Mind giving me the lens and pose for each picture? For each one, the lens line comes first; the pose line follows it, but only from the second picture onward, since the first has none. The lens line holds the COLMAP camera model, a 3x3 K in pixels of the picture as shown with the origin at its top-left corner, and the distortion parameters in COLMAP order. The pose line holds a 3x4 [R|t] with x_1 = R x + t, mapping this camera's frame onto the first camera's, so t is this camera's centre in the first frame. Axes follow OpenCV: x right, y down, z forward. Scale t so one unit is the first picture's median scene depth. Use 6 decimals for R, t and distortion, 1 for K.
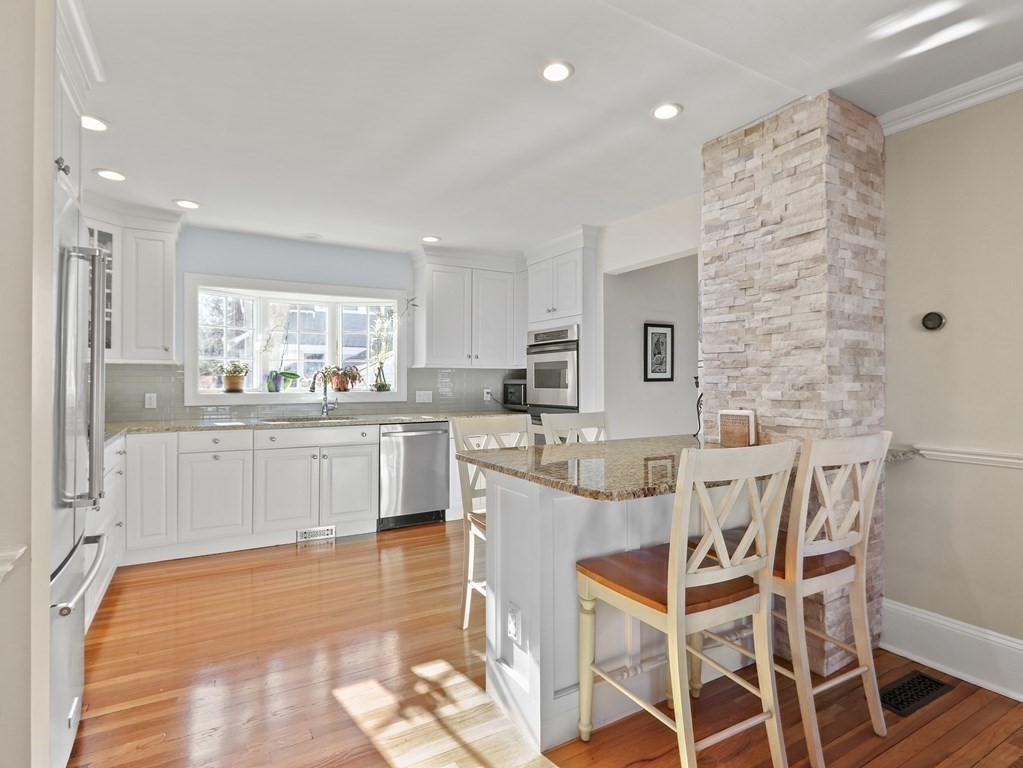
lens RADIAL K [[539.5, 0, 515.1], [0, 539.5, 377.9], [0, 0, 1]] dist [0.000295, 0.002765]
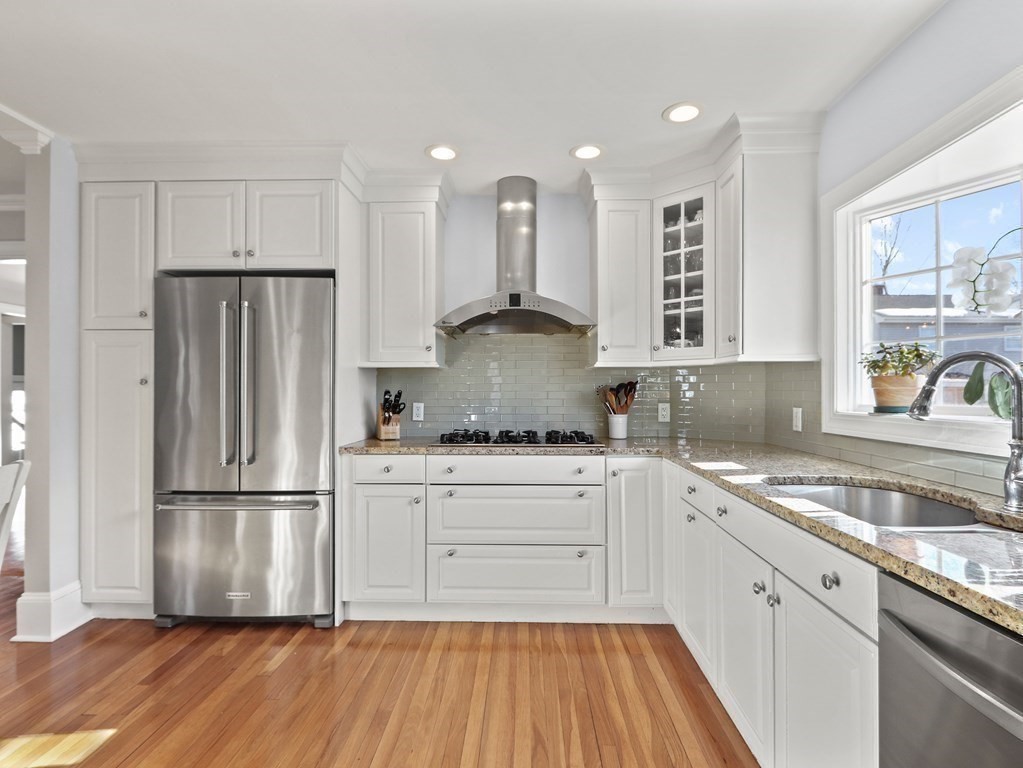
lens RADIAL K [[539.5, 0, 515.7], [0, 539.5, 379.8], [0, 0, 1]] dist [0.000295, 0.002765]
pose [[-0.520231, -0.015028, -0.853893, 0.033654], [0.000576, 0.999839, -0.017947, 0.005848], [0.854025, -0.009828, -0.520138, 0.902872]]
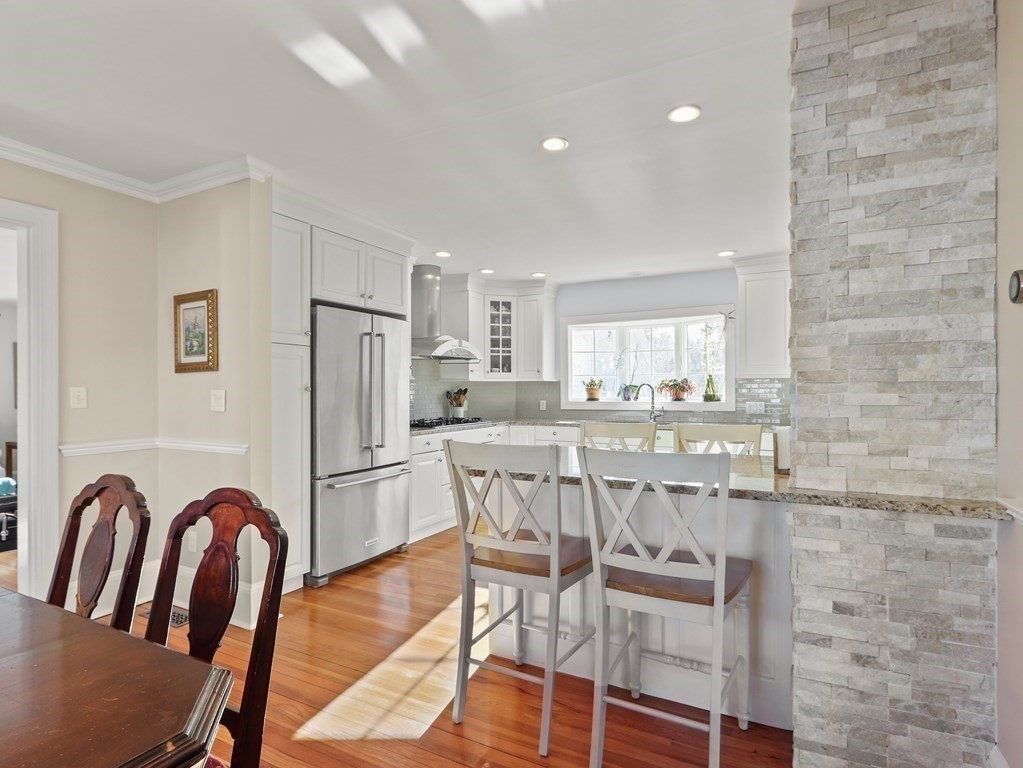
lens RADIAL K [[539.5, 0, 520.8], [0, 539.5, 392.3], [0, 0, 1]] dist [0.000295, 0.002765]
pose [[0.534815, -0.001715, -0.844967, 0.486589], [0.007103, 0.999972, 0.002466, 0.001262], [0.844939, -0.007321, 0.534812, 0.119440]]
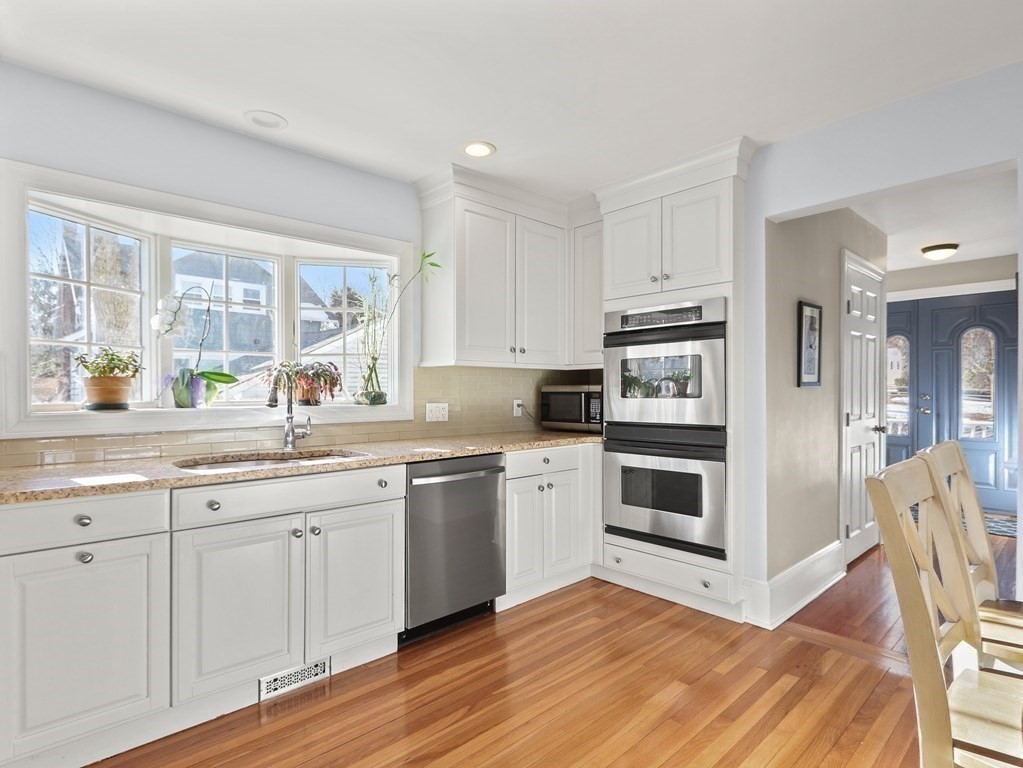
lens RADIAL K [[539.5, 0, 510.7], [0, 539.5, 393.0], [0, 0, 1]] dist [0.000295, 0.002765]
pose [[0.974598, -0.004427, 0.223916, -0.251097], [0.002805, 0.999967, 0.007565, 0.007979], [-0.223942, -0.006745, 0.974579, 0.396255]]
